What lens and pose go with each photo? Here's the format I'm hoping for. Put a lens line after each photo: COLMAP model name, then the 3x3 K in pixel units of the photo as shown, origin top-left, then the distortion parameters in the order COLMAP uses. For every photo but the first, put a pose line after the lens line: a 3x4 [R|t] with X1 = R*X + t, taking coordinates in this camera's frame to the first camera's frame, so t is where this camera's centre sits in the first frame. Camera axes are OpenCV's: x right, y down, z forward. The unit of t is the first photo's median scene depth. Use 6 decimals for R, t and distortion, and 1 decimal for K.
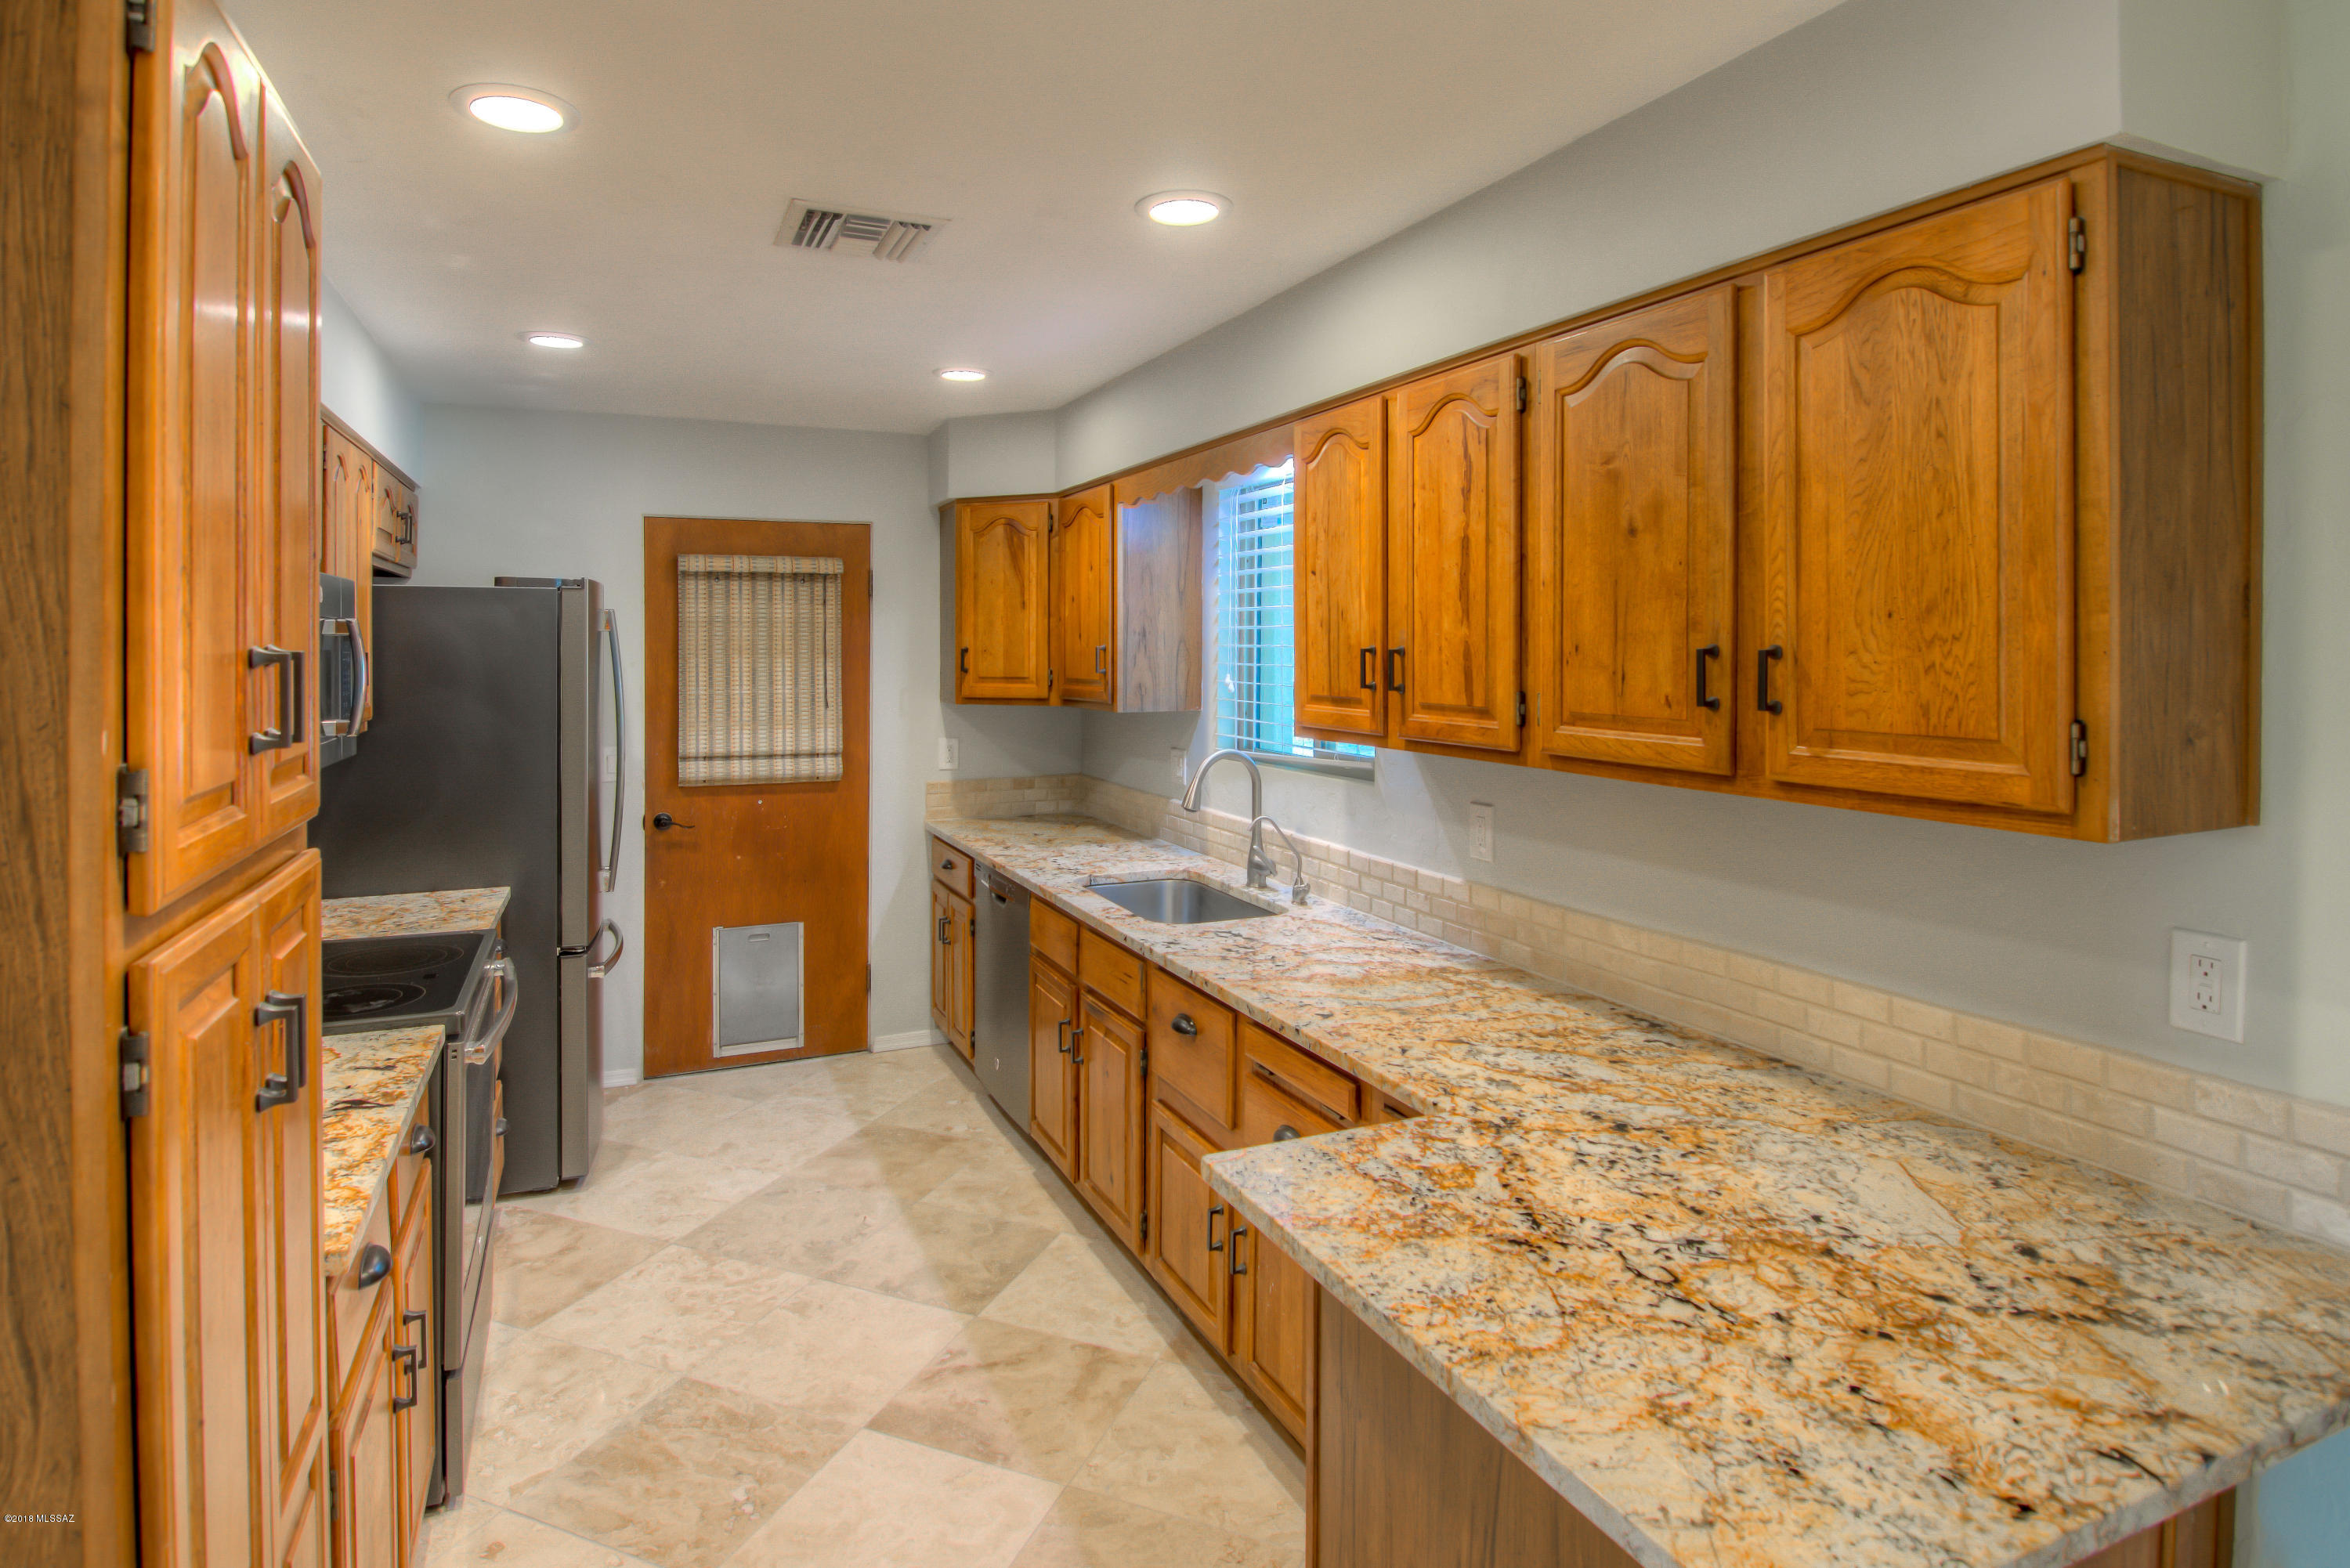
lens RADIAL K [[1328.6, 0, 1189.7], [0, 1328.6, 646.6], [0, 0, 1]] dist [-0.008376, -0.002528]
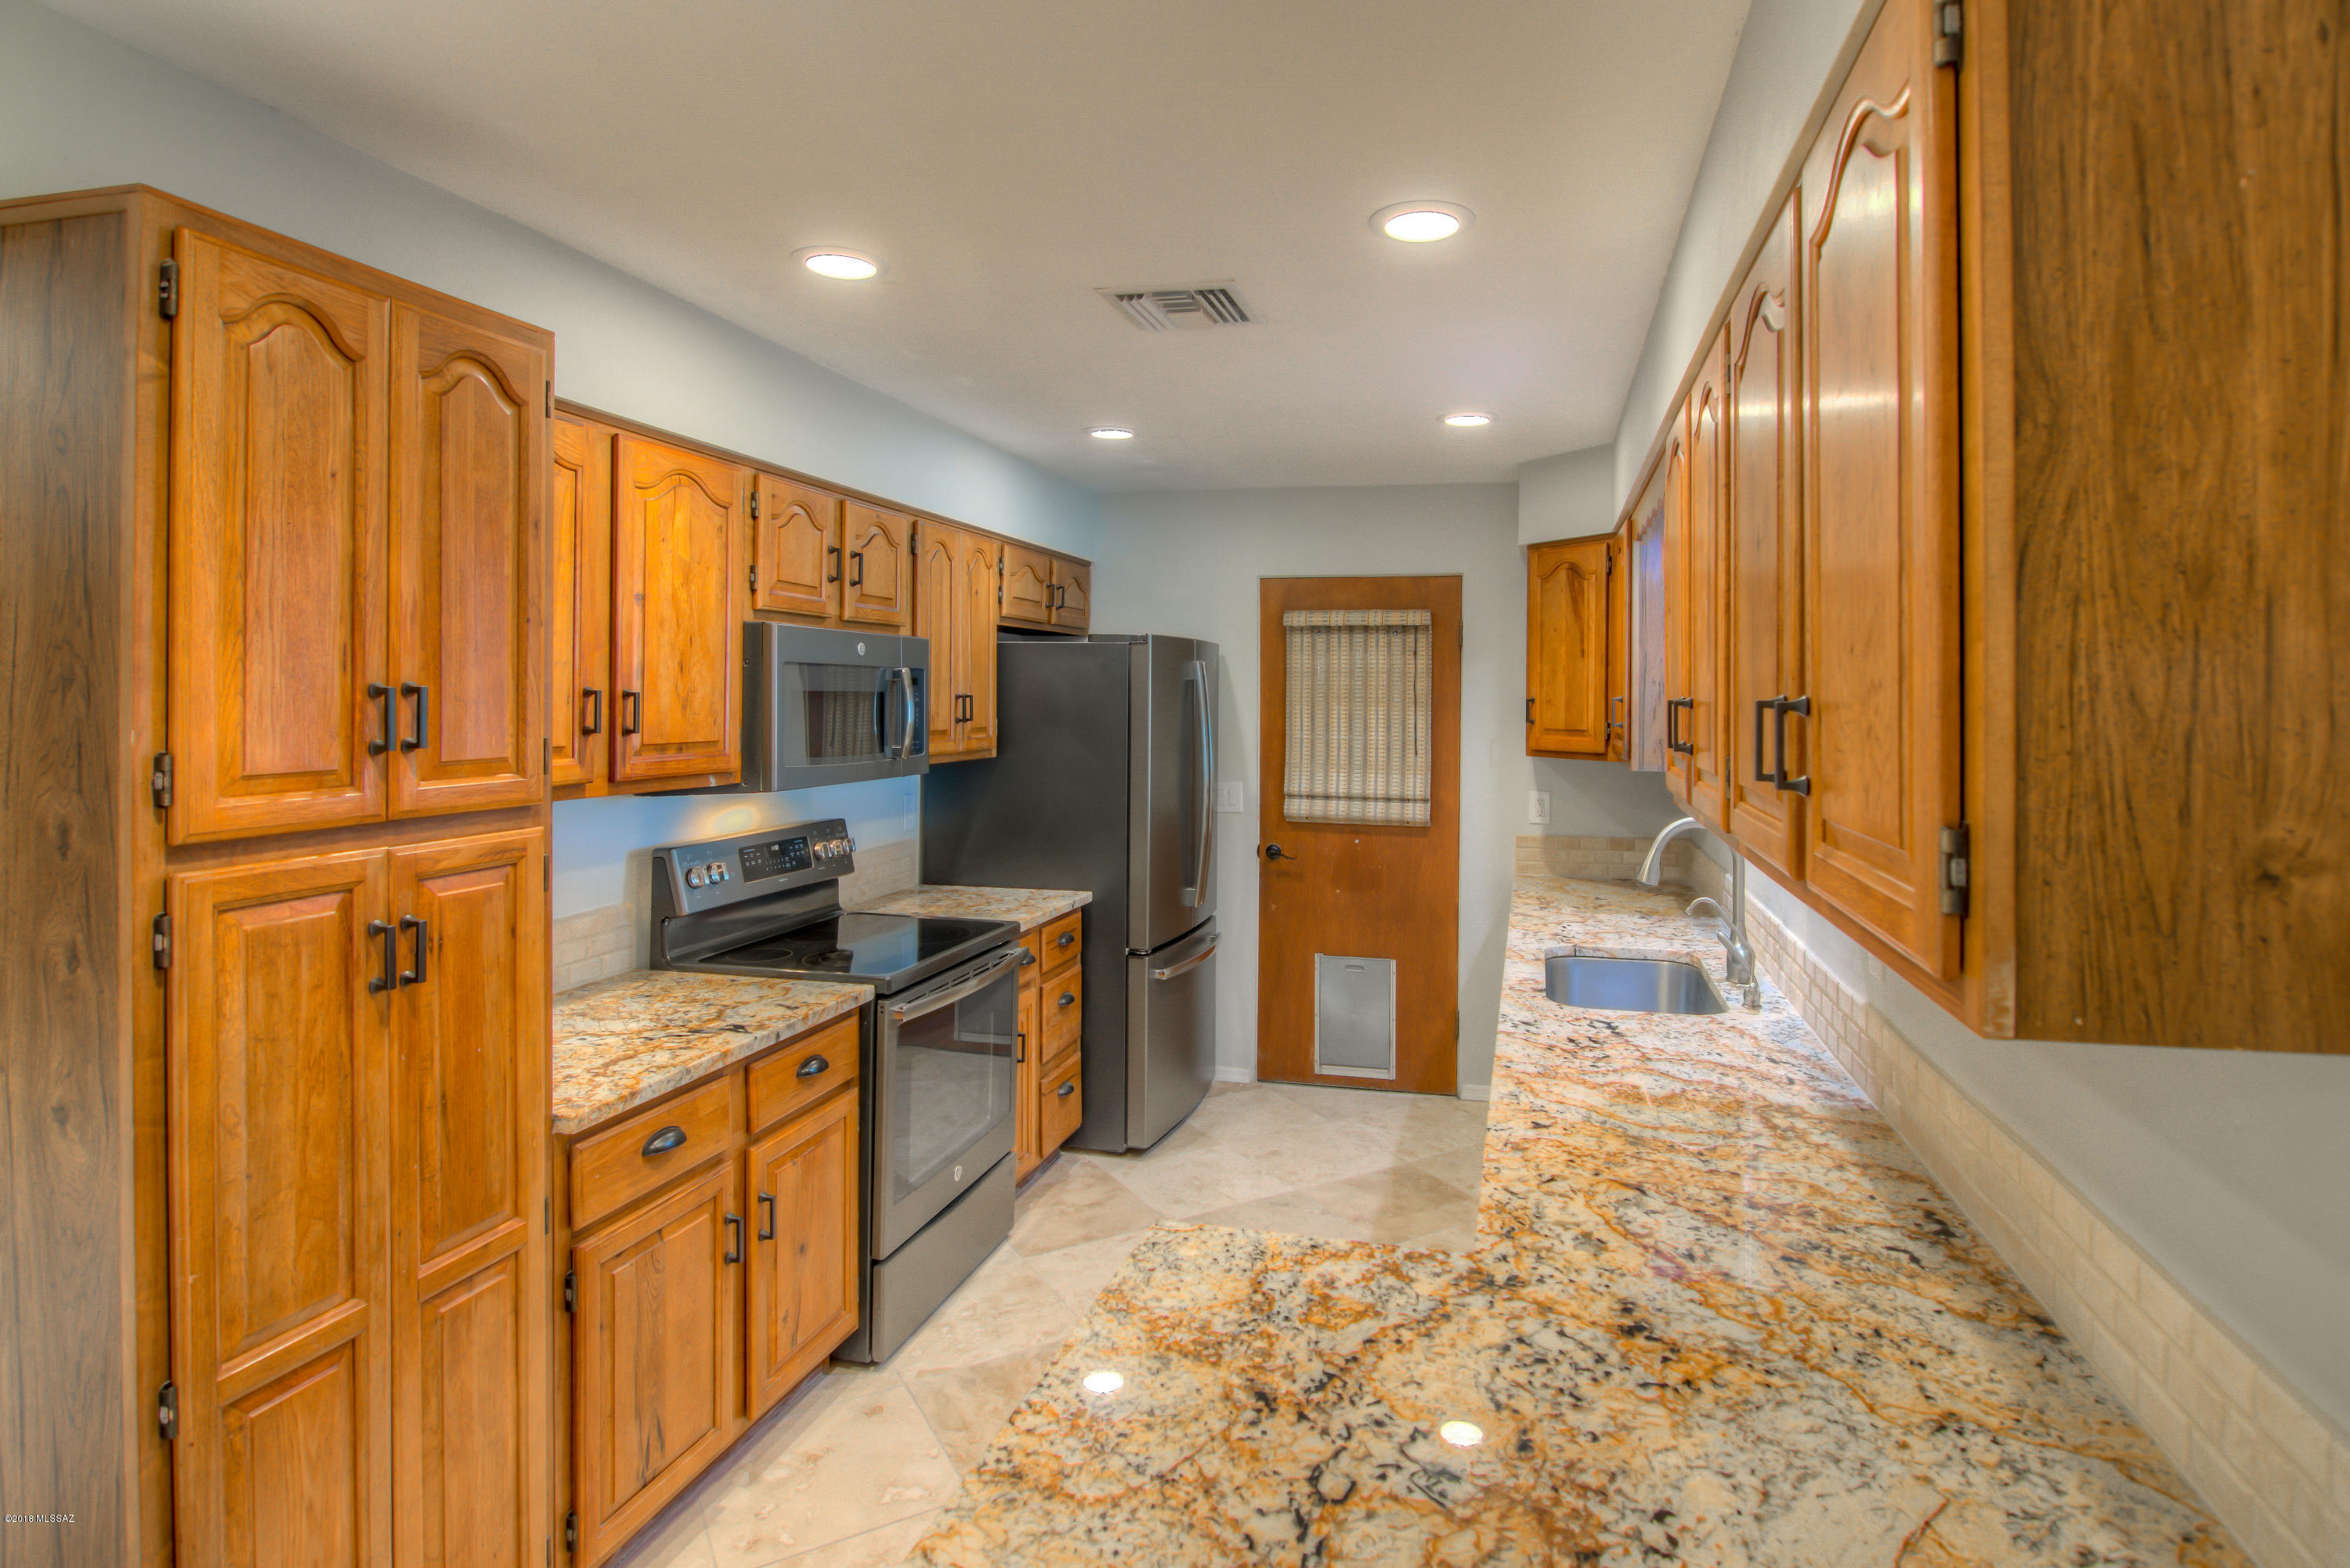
lens RADIAL K [[1300.2, 0, 1174.0], [0, 1300.2, 690.9], [0, 0, 1]] dist [-0.000378, -0.013869]
pose [[0.787947, 0.007914, -0.615692, 0.264362], [-0.011668, 0.999930, -0.002079, 0.000613], [0.615633, 0.008822, 0.787984, 0.115016]]
